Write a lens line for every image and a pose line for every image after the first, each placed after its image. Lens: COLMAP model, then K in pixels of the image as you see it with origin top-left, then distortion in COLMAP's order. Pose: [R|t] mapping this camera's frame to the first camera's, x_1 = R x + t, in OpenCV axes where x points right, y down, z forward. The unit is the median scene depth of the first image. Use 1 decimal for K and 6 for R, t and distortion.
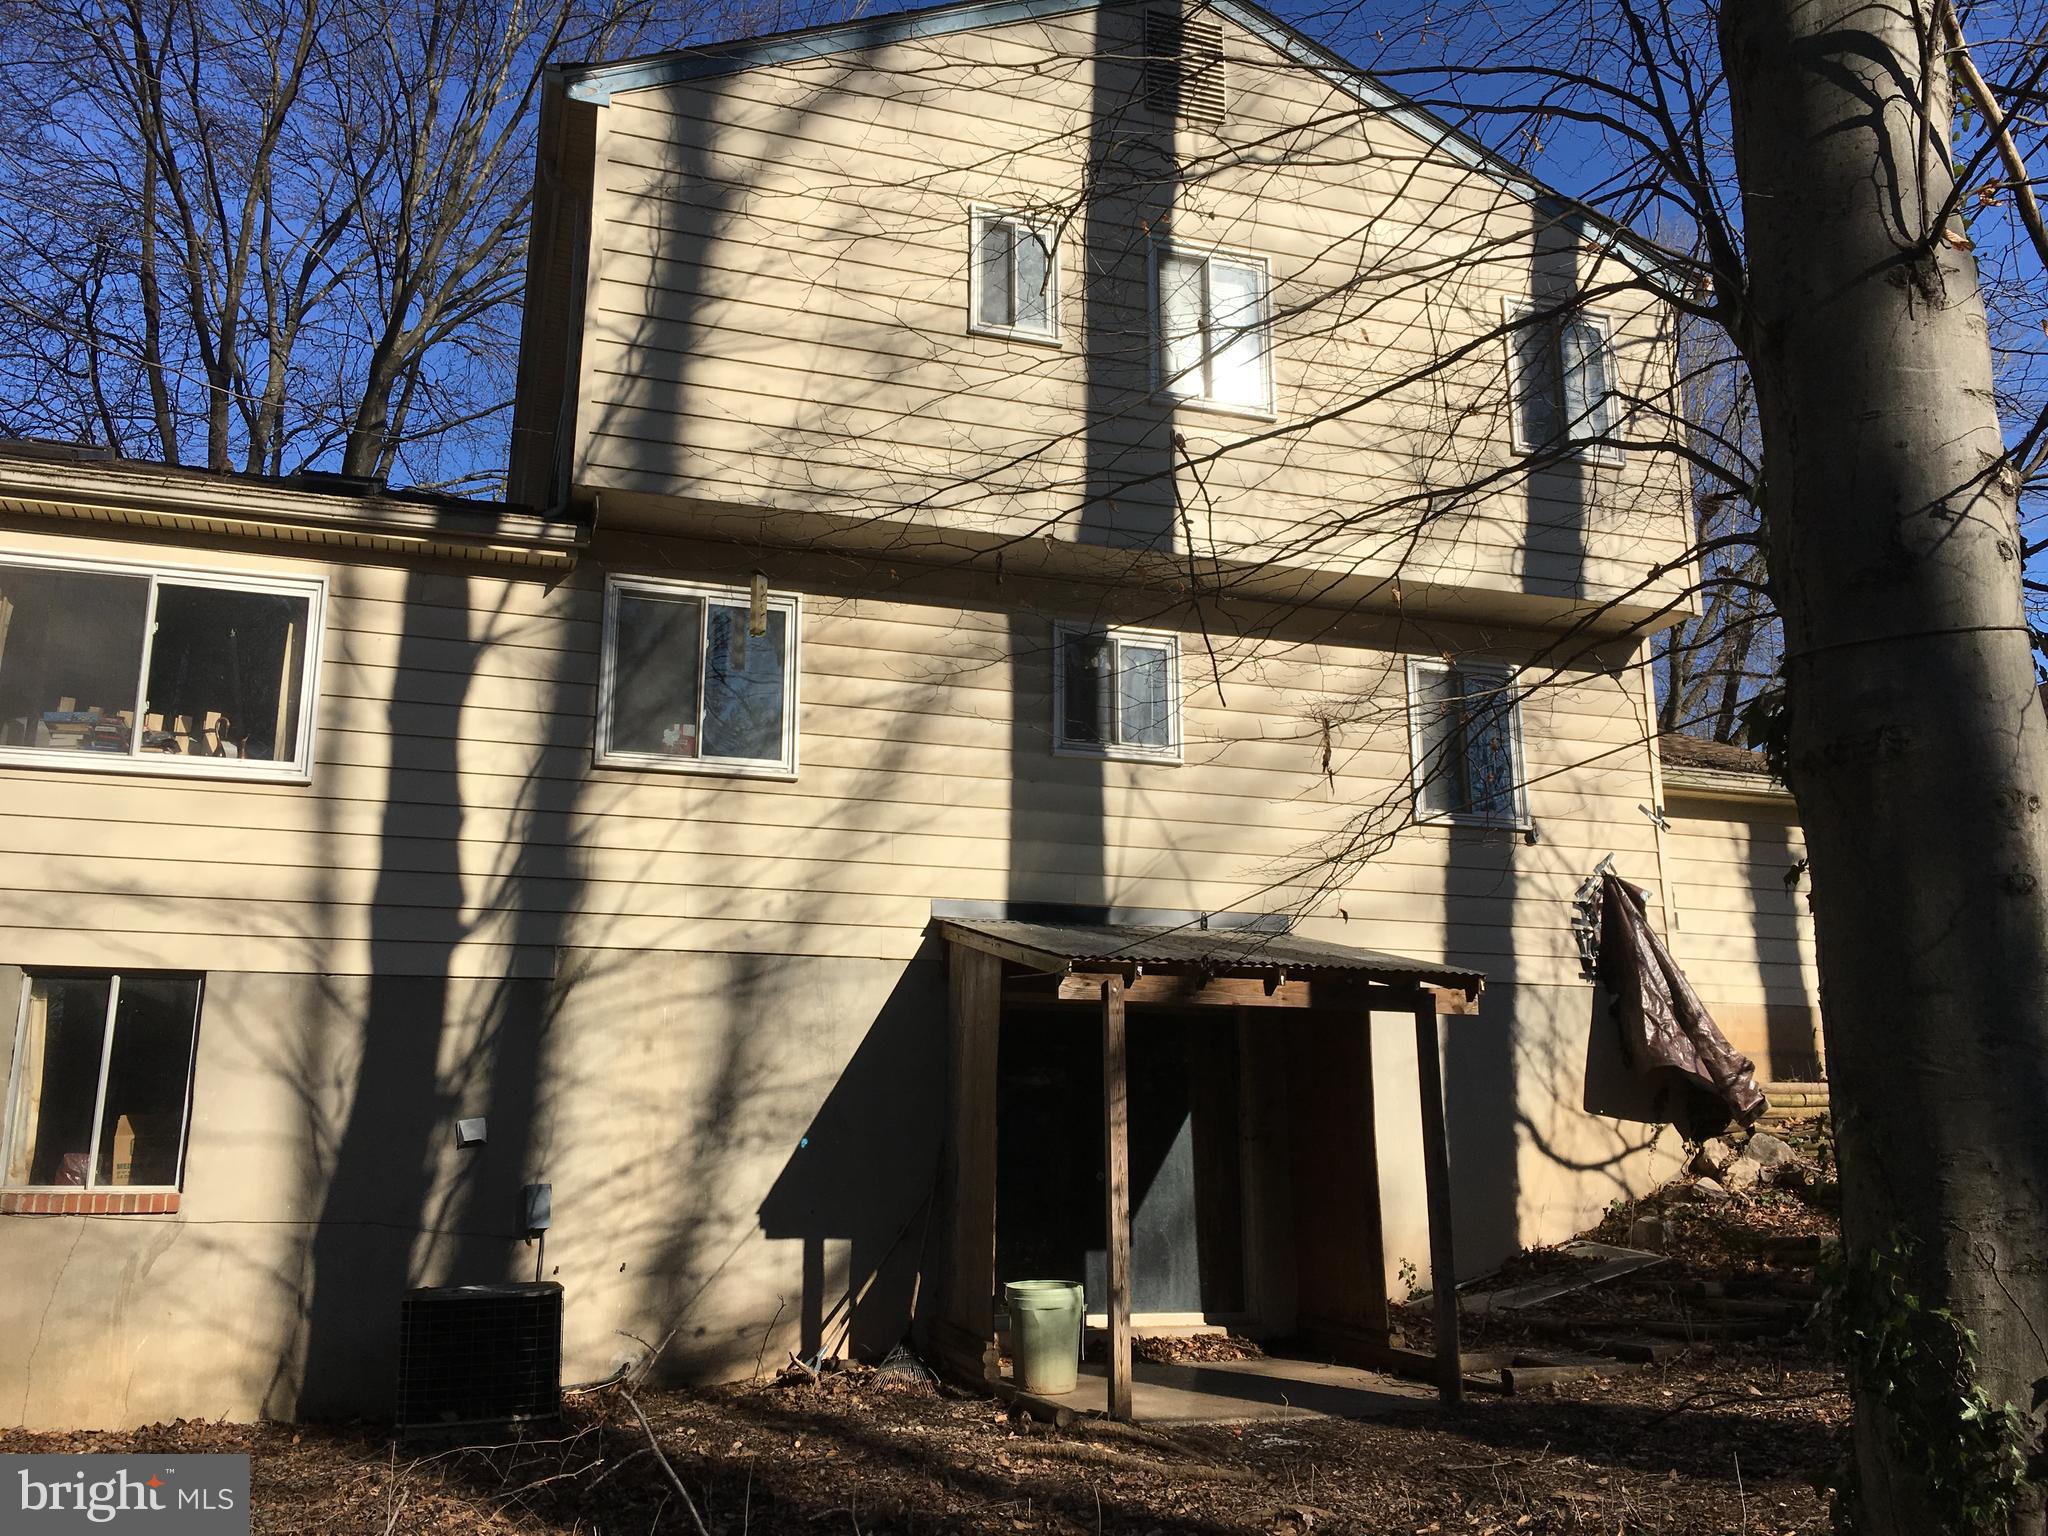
lens RADIAL K [[1742.9, 0, 1024.0], [0, 1742.9, 768.0], [0, 0, 1]] dist [0.085218, -0.123803]
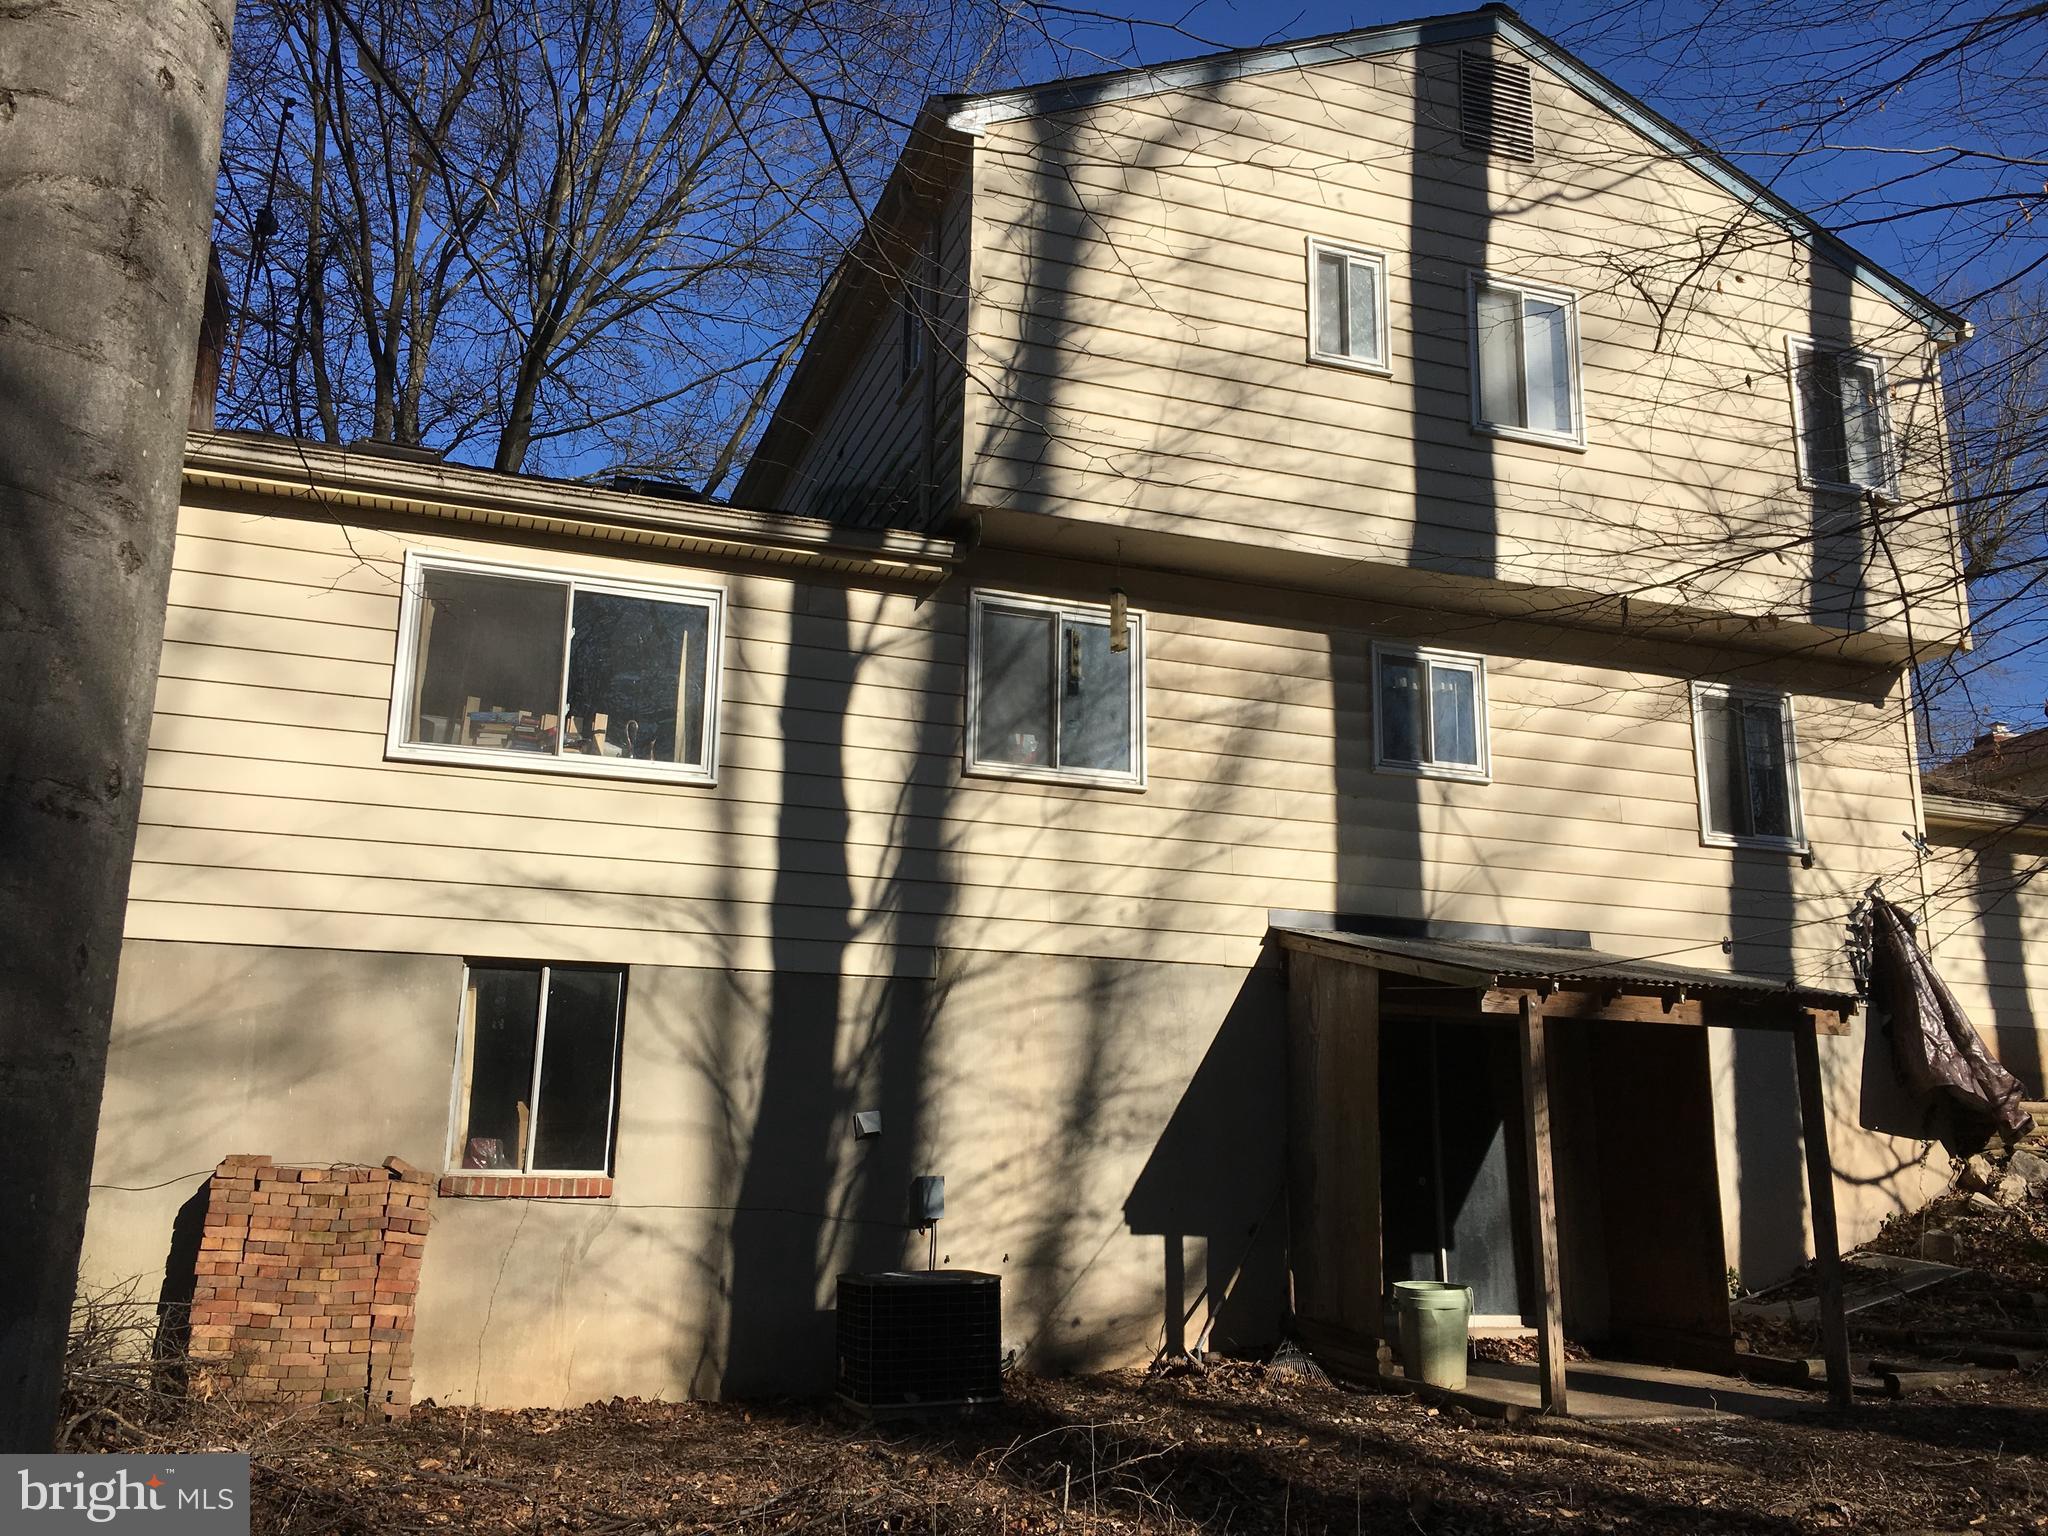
lens RADIAL K [[1742.9, 0, 1024.0], [0, 1742.9, 768.0], [0, 0, 1]] dist [0.085218, -0.123803]
pose [[0.999571, 0.022739, 0.018483, -0.227821], [-0.022756, 0.999741, 0.000712, -0.006340], [-0.018462, -0.001132, 0.999829, -0.032635]]
